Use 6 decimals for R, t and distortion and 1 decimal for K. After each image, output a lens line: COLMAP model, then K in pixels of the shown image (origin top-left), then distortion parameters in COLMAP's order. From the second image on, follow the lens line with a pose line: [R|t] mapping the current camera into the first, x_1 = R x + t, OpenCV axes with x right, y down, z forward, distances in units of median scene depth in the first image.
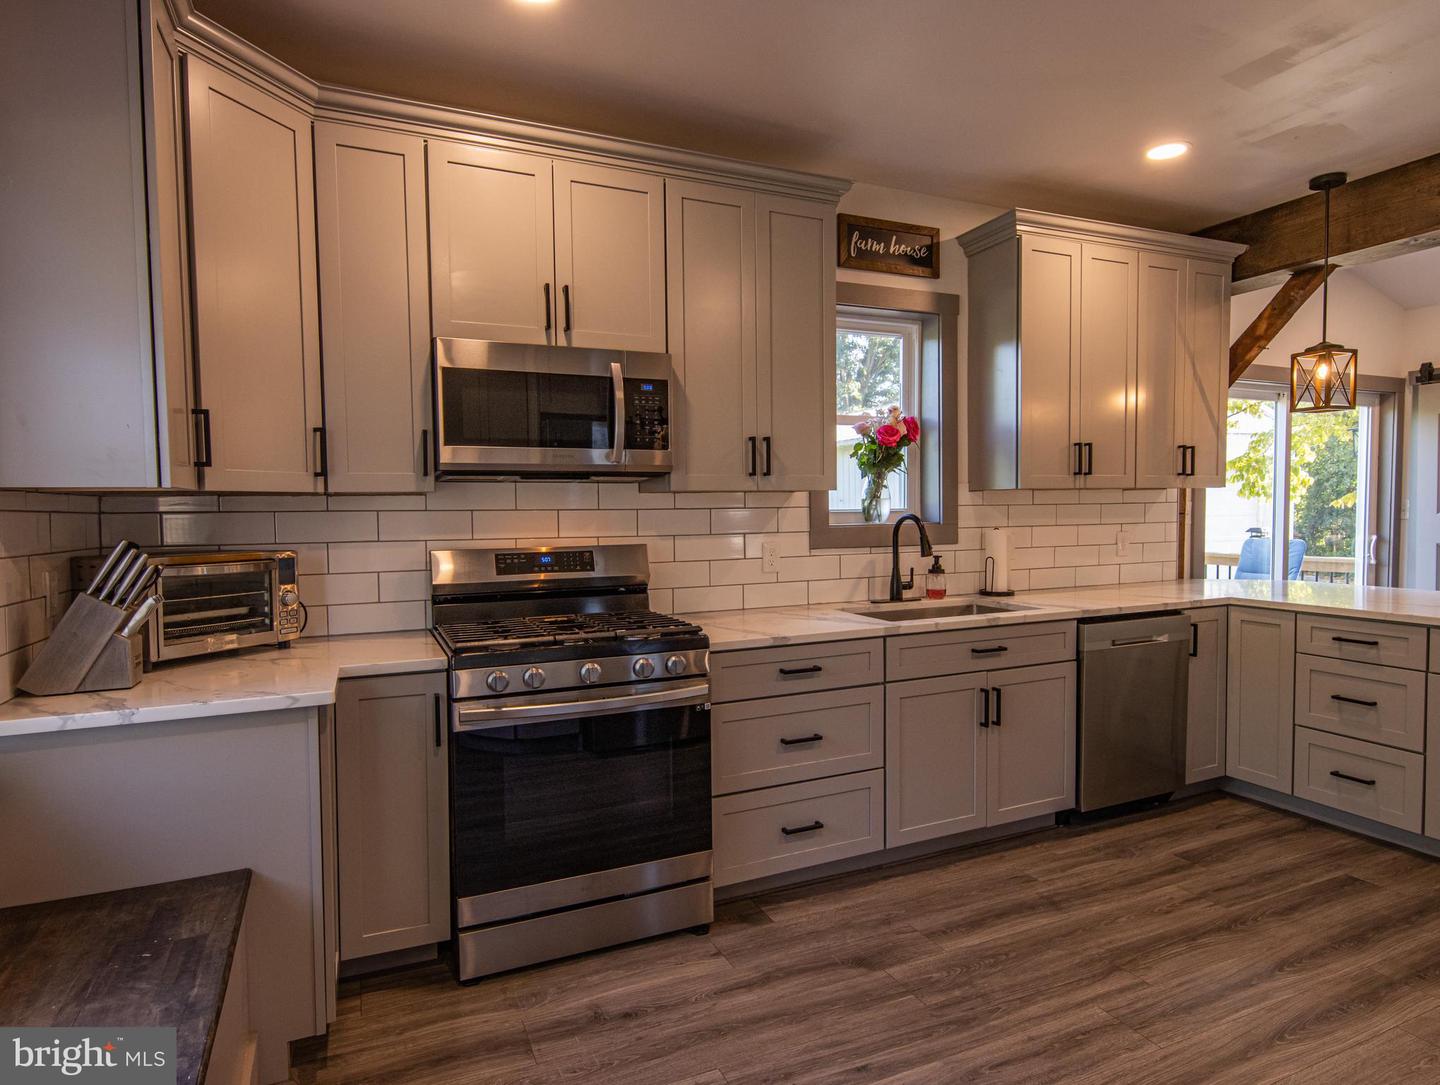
lens RADIAL K [[825.3, 0, 714.3], [0, 825.3, 546.4], [0, 0, 1]] dist [0.012846, -0.010551]
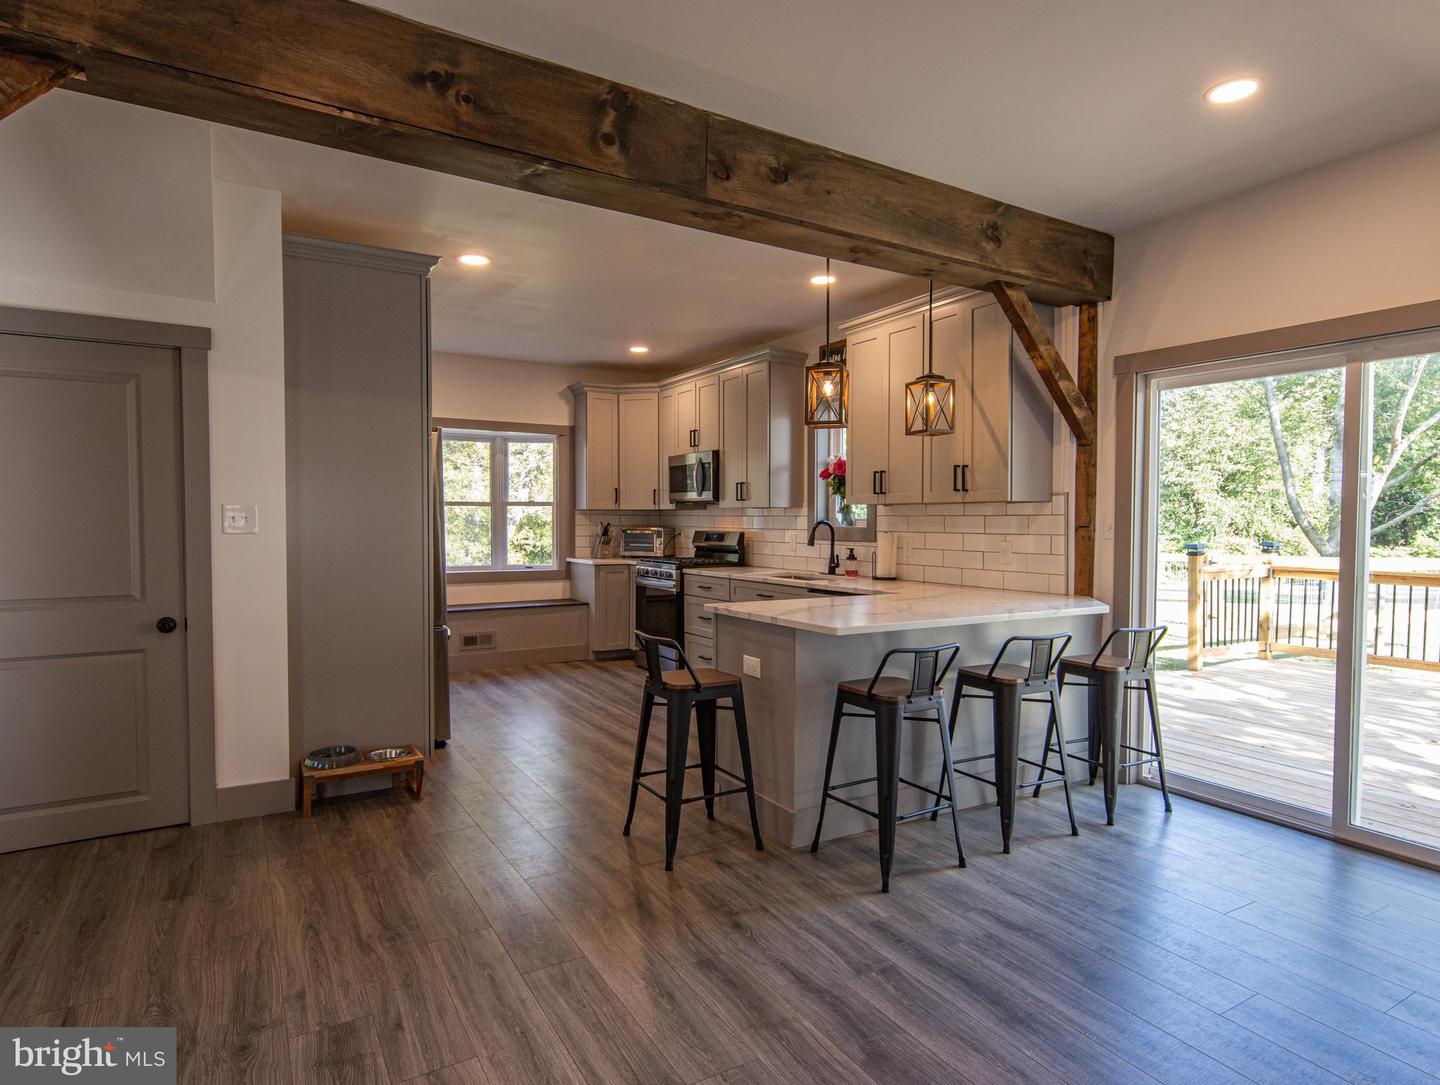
lens RADIAL K [[825.3, 0, 720.3], [0, 825.3, 547.2], [0, 0, 1]] dist [0.012846, -0.010551]
pose [[0.112546, 0.046145, -0.992574, 1.813523], [-0.049840, 0.997926, 0.040743, -0.042351], [0.992396, 0.044885, 0.114613, 0.599052]]
